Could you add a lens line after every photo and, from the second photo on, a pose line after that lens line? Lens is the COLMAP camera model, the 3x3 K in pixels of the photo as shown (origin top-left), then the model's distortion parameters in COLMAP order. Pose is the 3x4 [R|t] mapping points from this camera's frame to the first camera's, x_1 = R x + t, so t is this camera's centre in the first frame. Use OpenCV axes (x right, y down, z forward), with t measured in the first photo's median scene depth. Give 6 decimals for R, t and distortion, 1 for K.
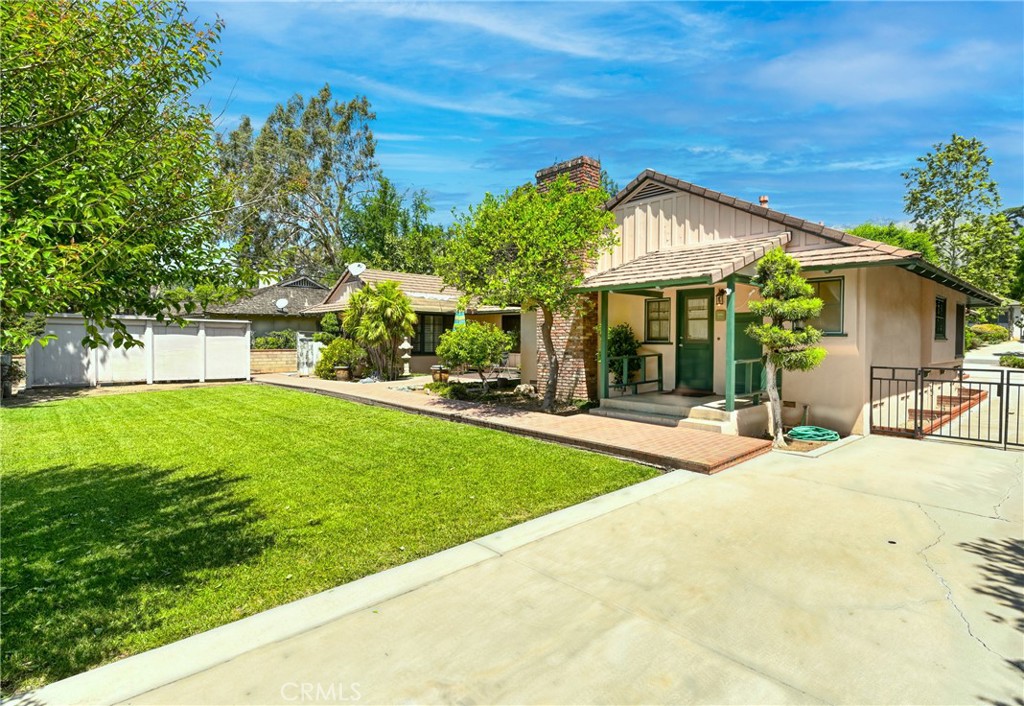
lens RADIAL K [[510.5, 0, 536.2], [0, 510.5, 349.2], [0, 0, 1]] dist [-0.000390, -0.000125]
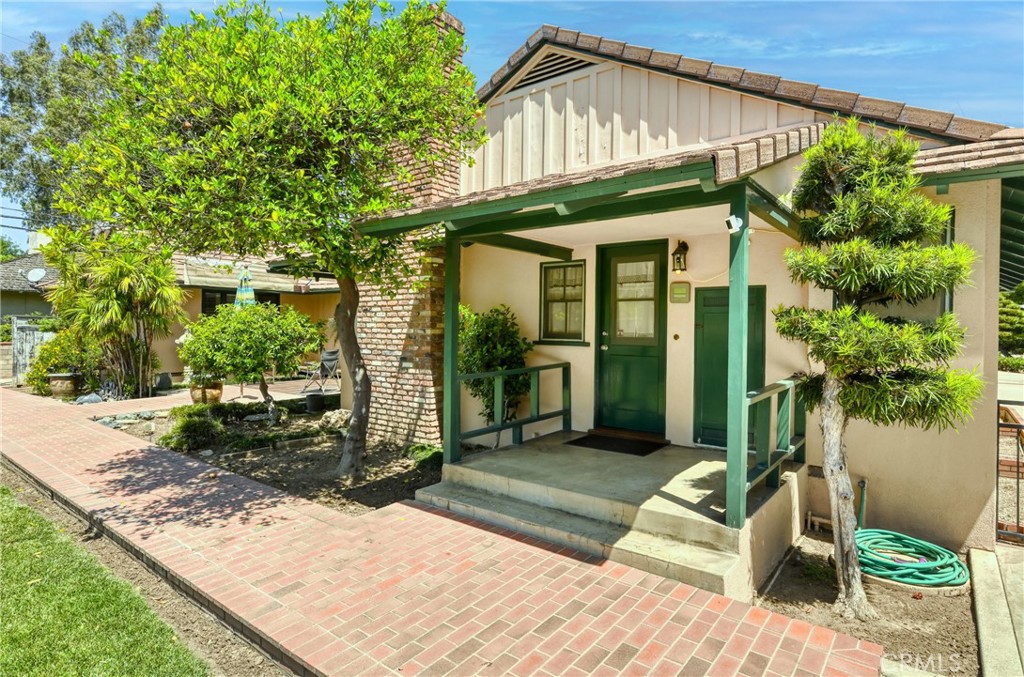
lens RADIAL K [[551.1, 0, 512.6], [0, 551.1, 332.4], [0, 0, 1]] dist [-0.001739, 0.000494]
pose [[0.990405, 0.004827, 0.138109, 0.102628], [-0.003568, 0.999950, -0.009363, -0.017486], [-0.138147, 0.008781, 0.990373, 0.418327]]
